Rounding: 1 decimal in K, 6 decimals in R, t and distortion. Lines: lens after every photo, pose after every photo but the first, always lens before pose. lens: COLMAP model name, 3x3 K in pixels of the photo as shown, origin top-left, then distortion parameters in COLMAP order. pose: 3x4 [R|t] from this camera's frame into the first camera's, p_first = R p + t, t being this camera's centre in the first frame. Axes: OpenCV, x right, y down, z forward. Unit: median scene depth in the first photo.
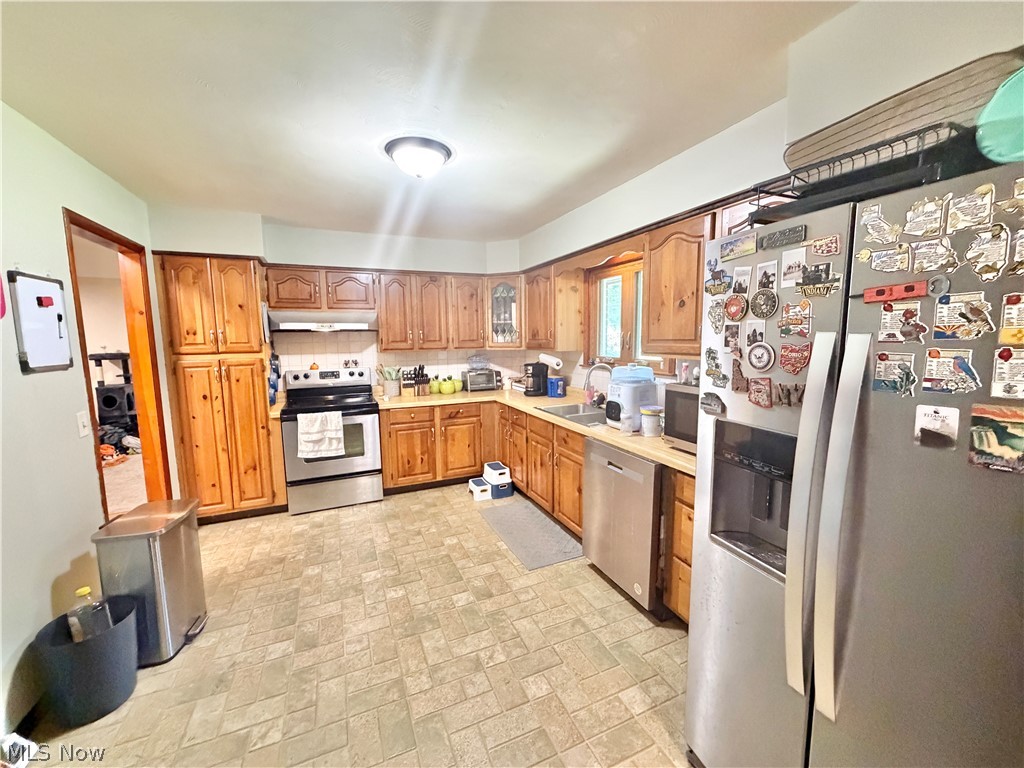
lens RADIAL K [[407.0, 0, 508.5], [0, 407.0, 384.7], [0, 0, 1]] dist [-0.000112, -0.000282]
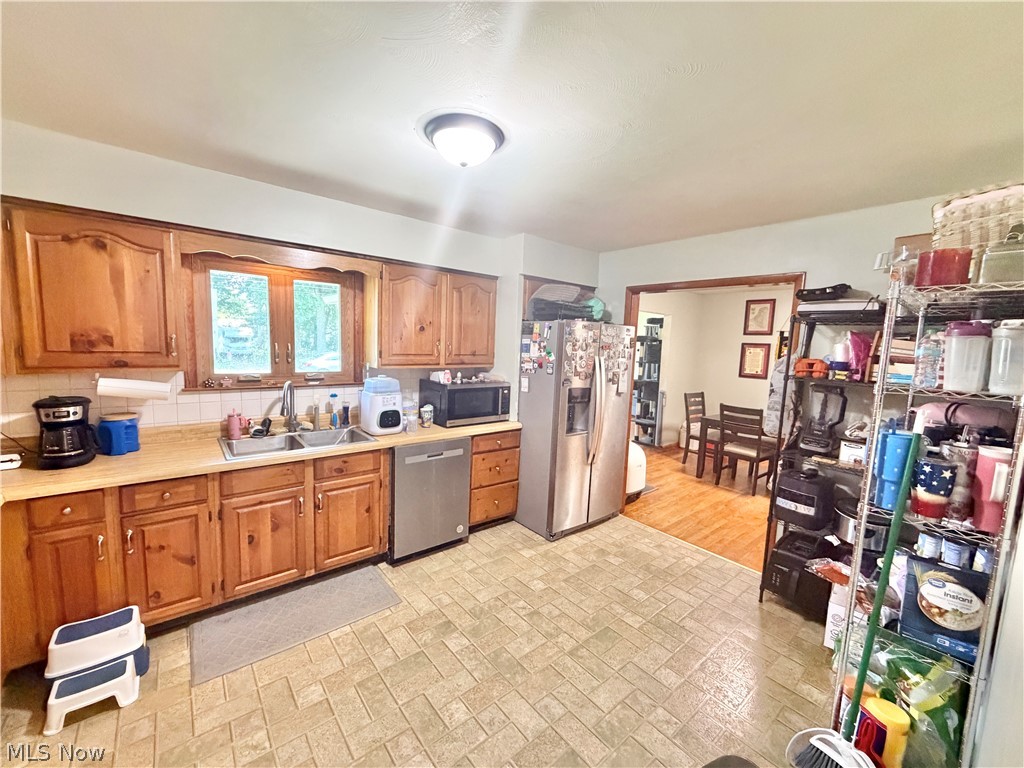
lens RADIAL K [[407.0, 0, 508.5], [0, 407.0, 384.7], [0, 0, 1]] dist [-0.000112, -0.000282]
pose [[-0.281280, -0.098012, 0.954607, -0.615021], [0.080999, 0.988796, 0.125389, -0.098058], [-0.956201, 0.112591, -0.270190, 0.682383]]
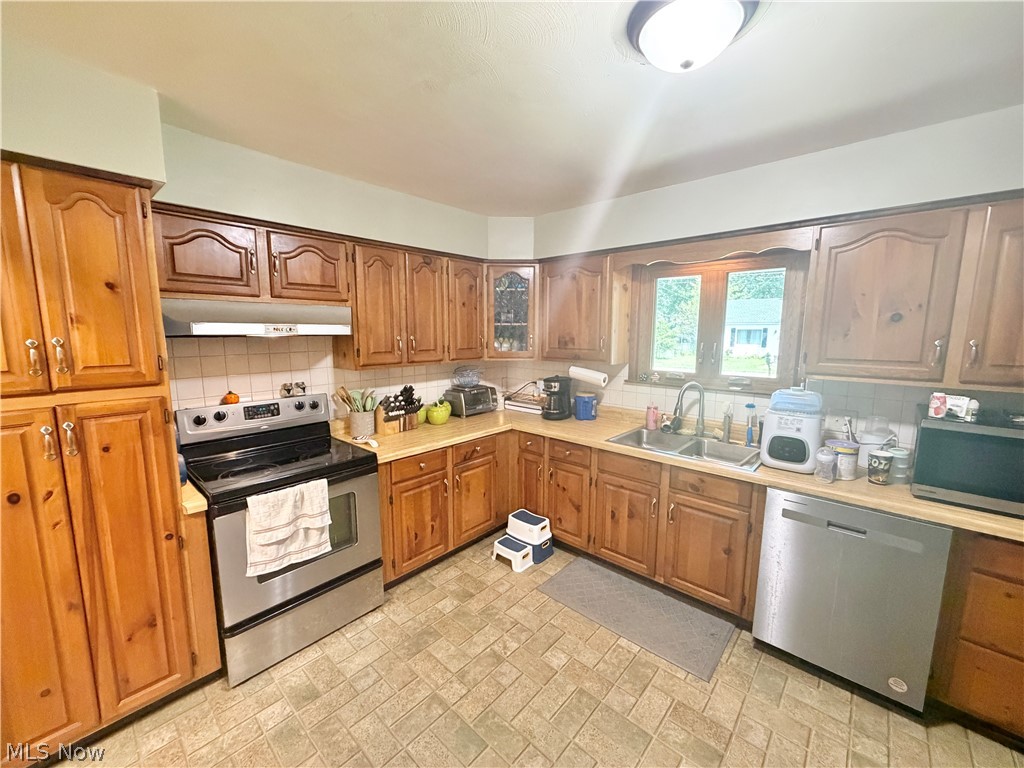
lens RADIAL K [[407.0, 0, 508.5], [0, 407.0, 384.7], [0, 0, 1]] dist [-0.000112, -0.000282]
pose [[0.911630, -0.041007, 0.408962, -0.382862], [0.035210, 0.999144, 0.021696, -0.066816], [-0.409502, -0.005379, 0.912294, 0.350083]]
